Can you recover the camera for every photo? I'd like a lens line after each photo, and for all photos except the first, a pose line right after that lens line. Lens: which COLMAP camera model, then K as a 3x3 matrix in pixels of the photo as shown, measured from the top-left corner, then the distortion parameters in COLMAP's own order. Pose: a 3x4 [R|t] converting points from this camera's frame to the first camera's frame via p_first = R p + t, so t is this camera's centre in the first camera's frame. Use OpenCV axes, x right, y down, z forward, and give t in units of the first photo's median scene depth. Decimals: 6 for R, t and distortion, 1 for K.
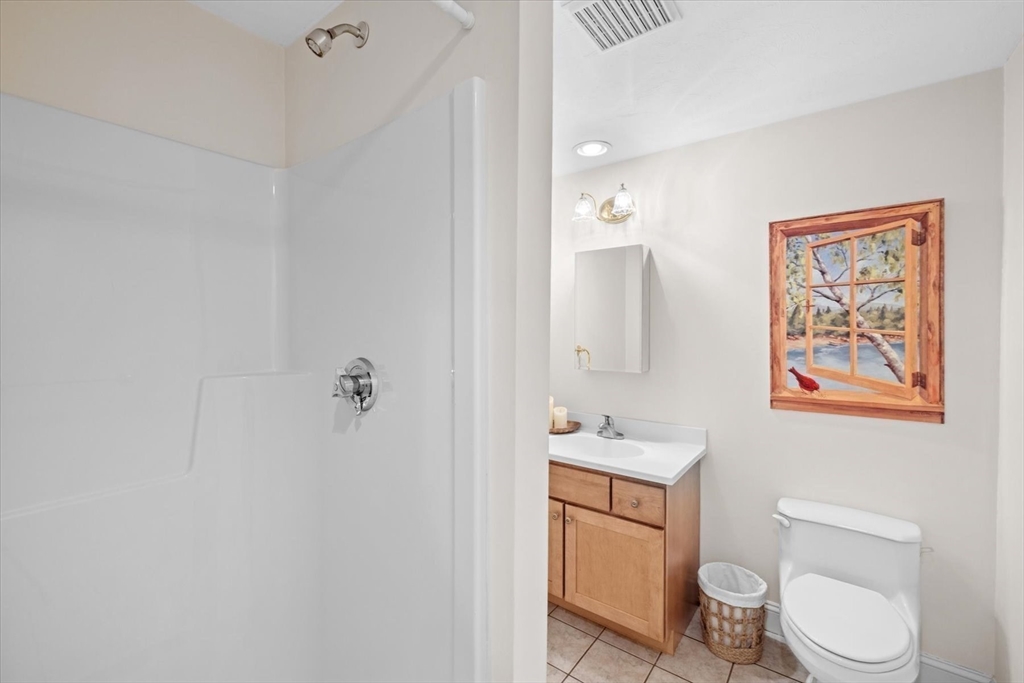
lens RADIAL K [[436.9, 0, 510.7], [0, 436.9, 338.5], [0, 0, 1]] dist [0.002035, 0.001417]
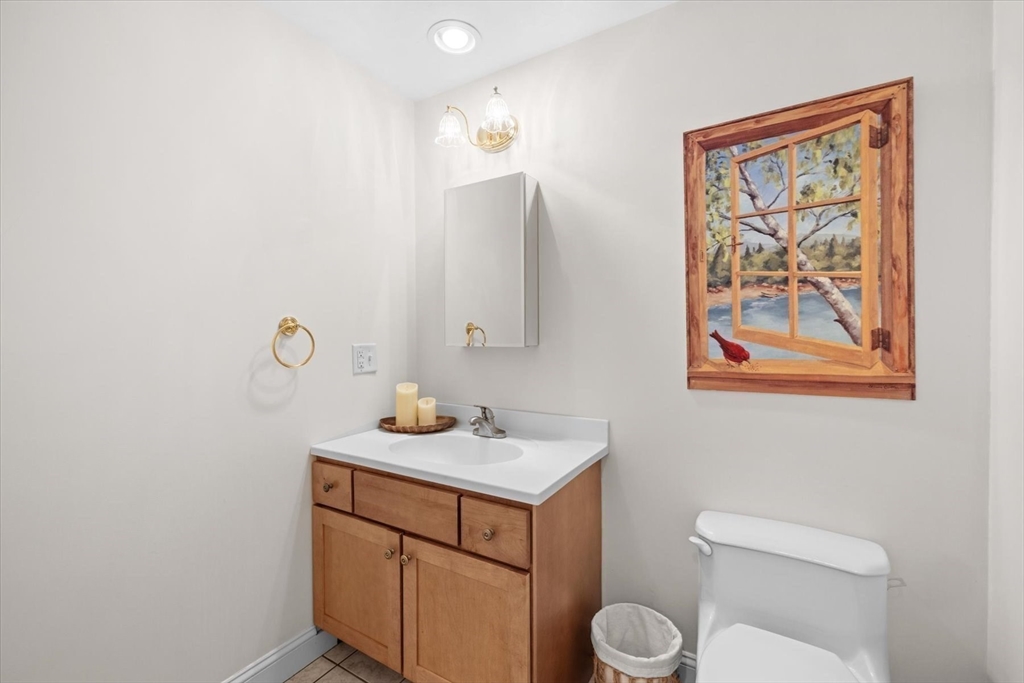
lens RADIAL K [[436.9, 0, 511.9], [0, 436.9, 340.9], [0, 0, 1]] dist [0.002035, 0.001417]
pose [[0.994431, -0.008369, 0.105059, 0.242488], [0.008526, 0.999963, -0.001042, 0.083674], [-0.105046, 0.001932, 0.994465, 0.327391]]
